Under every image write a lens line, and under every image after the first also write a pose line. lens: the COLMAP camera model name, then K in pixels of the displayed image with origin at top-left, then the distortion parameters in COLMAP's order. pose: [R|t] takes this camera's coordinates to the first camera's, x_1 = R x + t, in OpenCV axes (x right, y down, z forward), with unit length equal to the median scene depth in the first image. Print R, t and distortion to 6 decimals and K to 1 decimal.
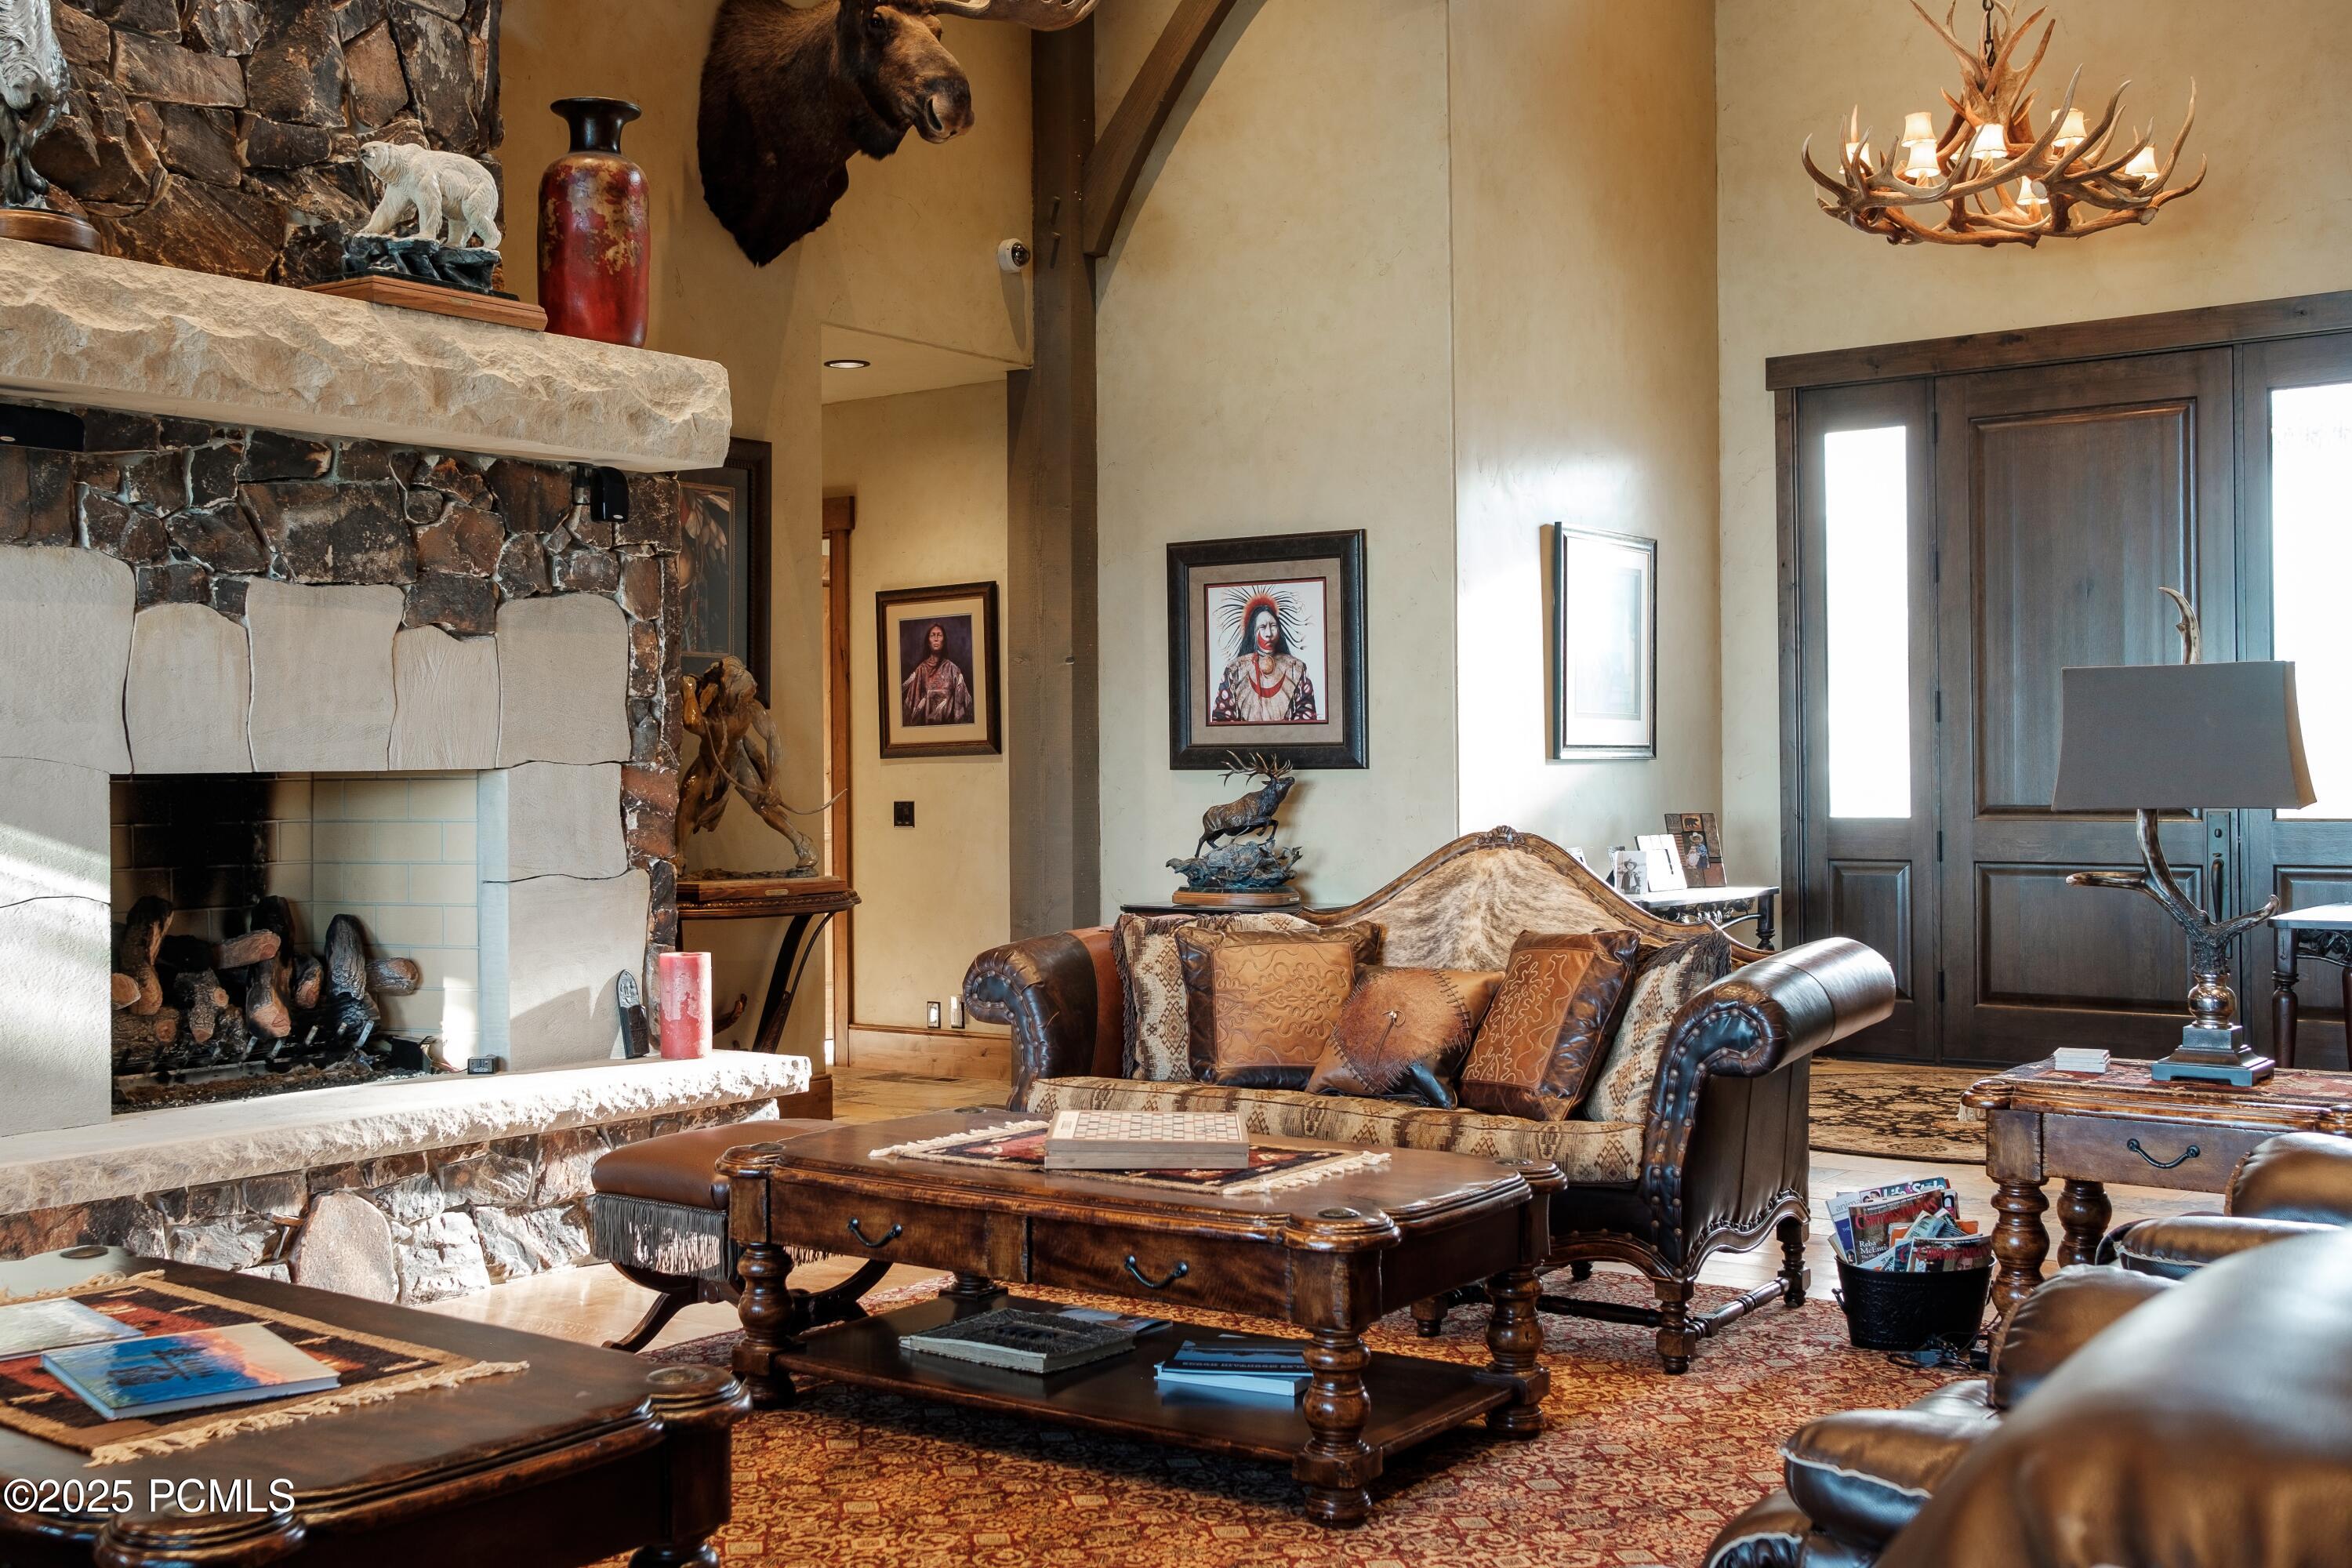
lens RADIAL K [[2498.5, 0, 1163.1], [0, 2498.5, 762.0], [0, 0, 1]] dist [-0.007871, 0.000000]
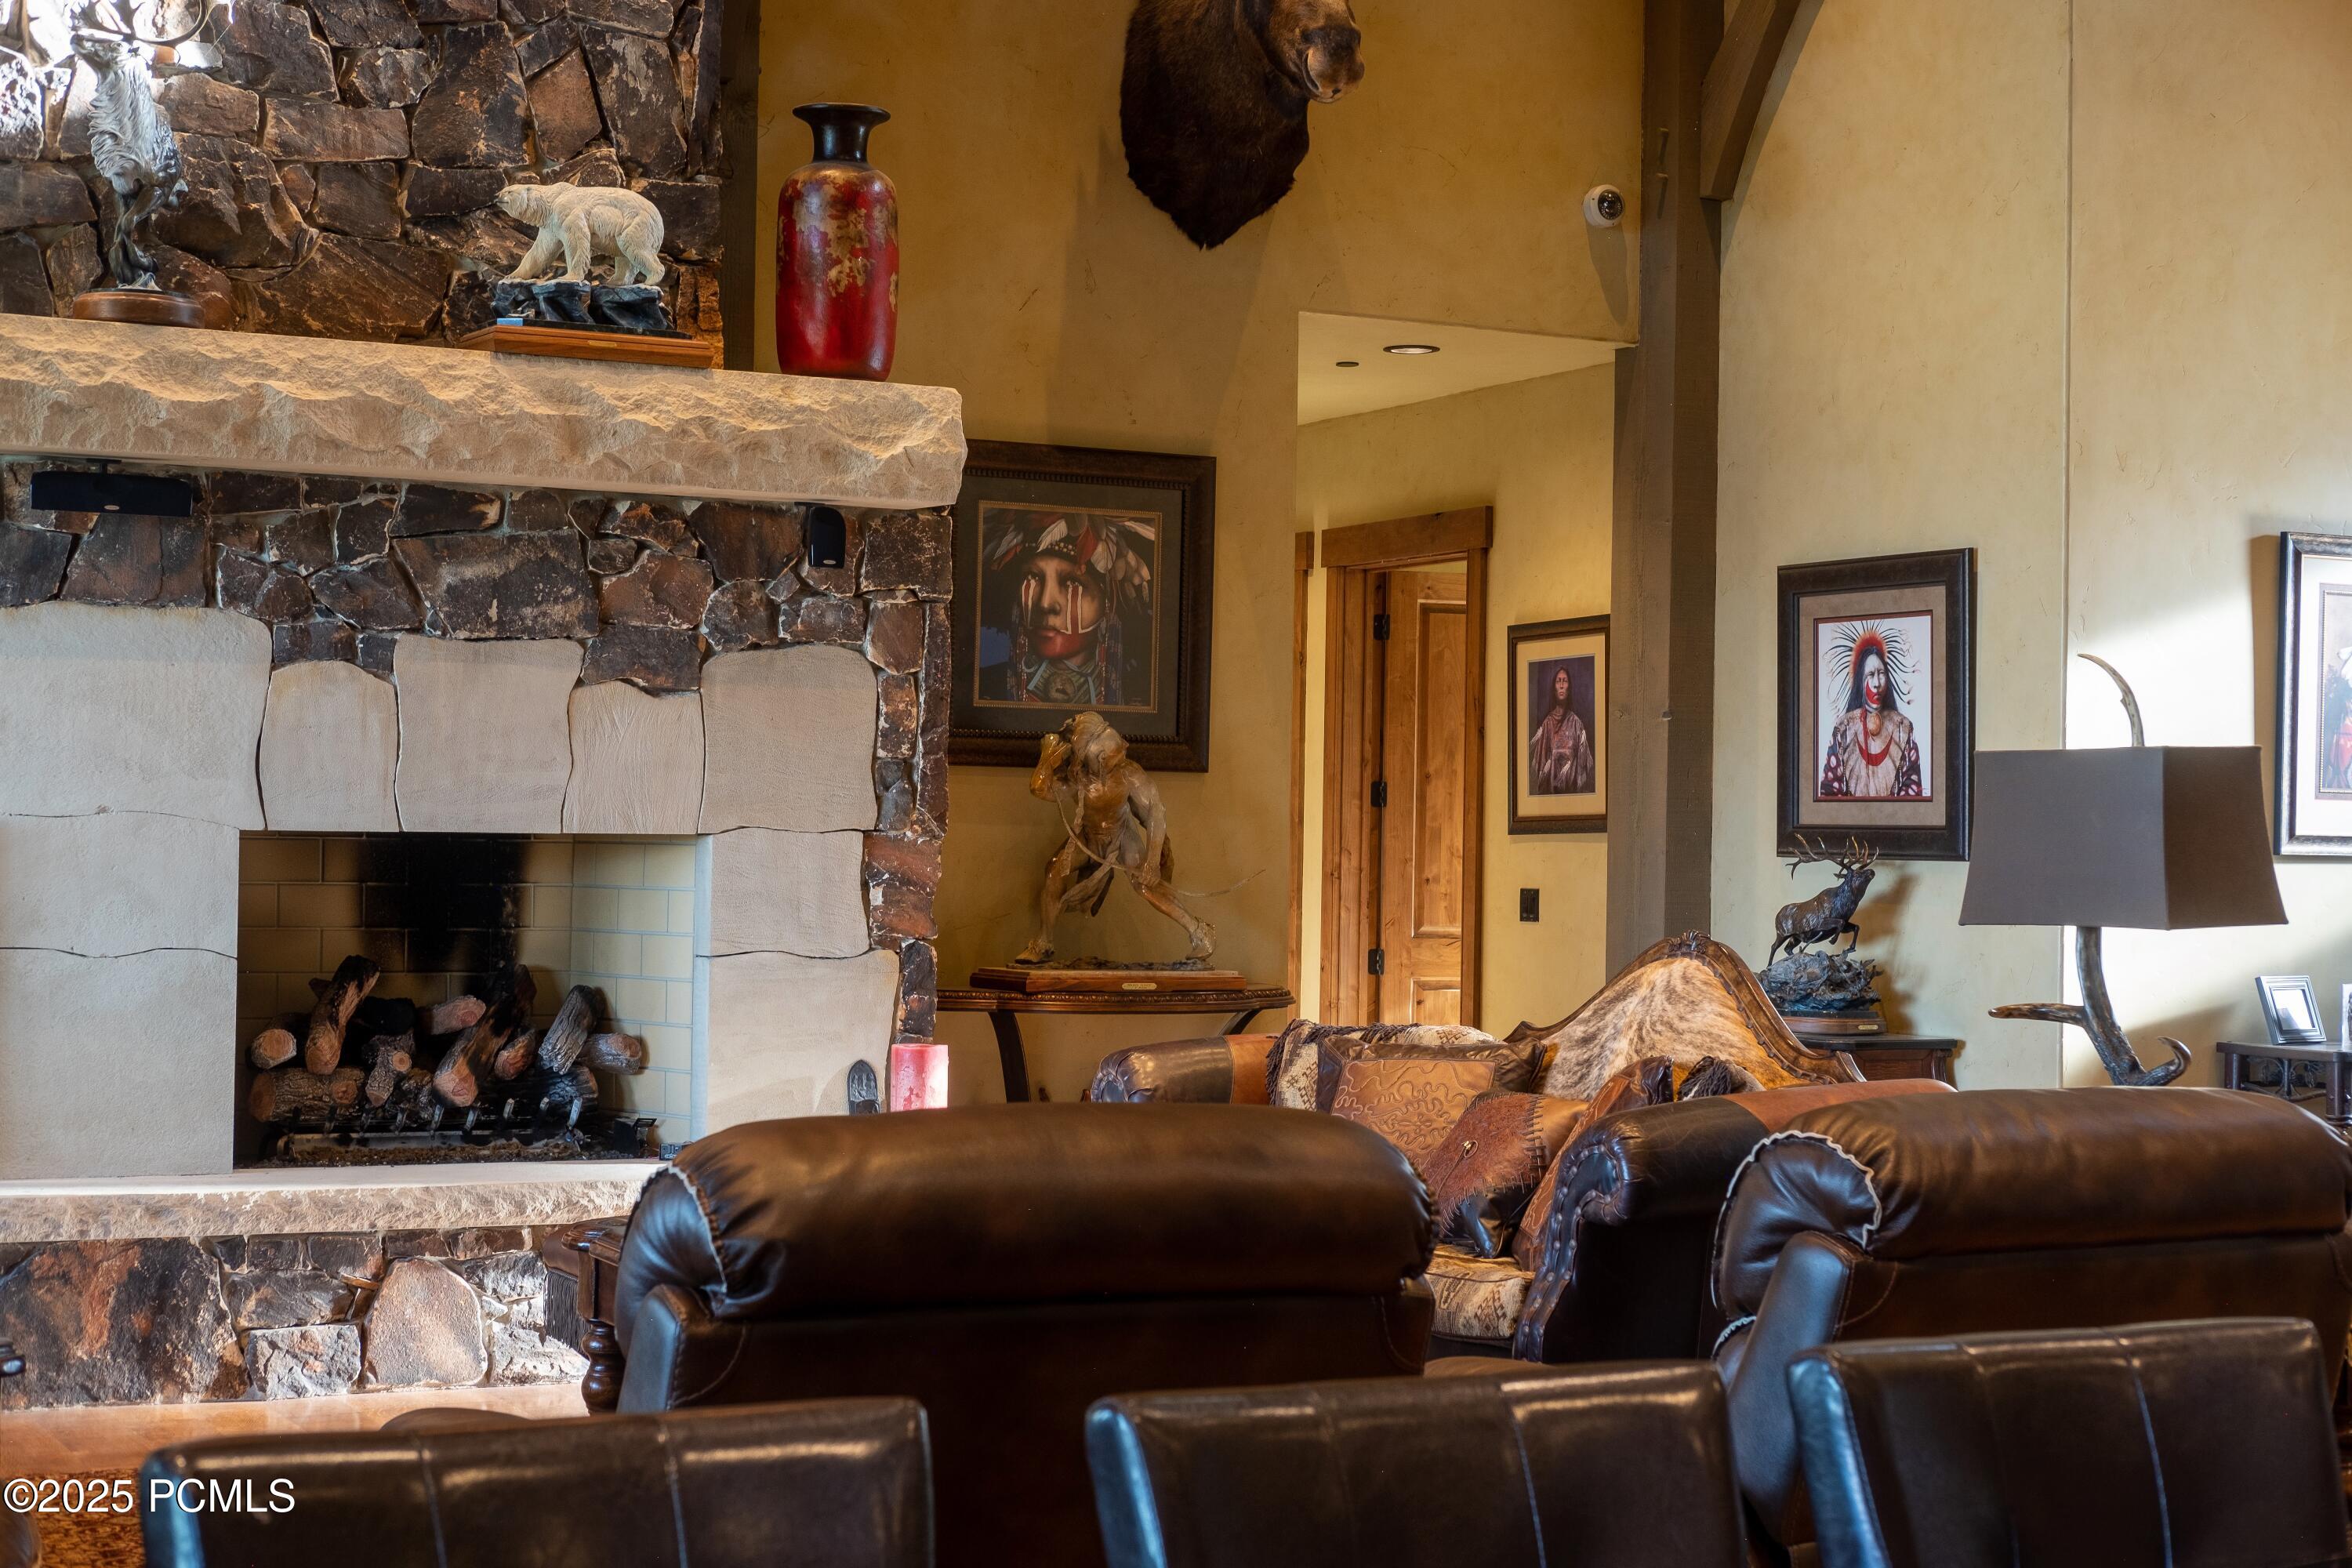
lens RADIAL K [[3580.5, 0, 1172.3], [0, 3580.5, 797.2], [0, 0, 1]] dist [-0.016168, 0.000000]
pose [[0.902951, 0.017394, -0.429391, 0.473283], [-0.022026, 0.999740, -0.005819, -0.007388], [0.429179, 0.014712, 0.903100, -0.131507]]
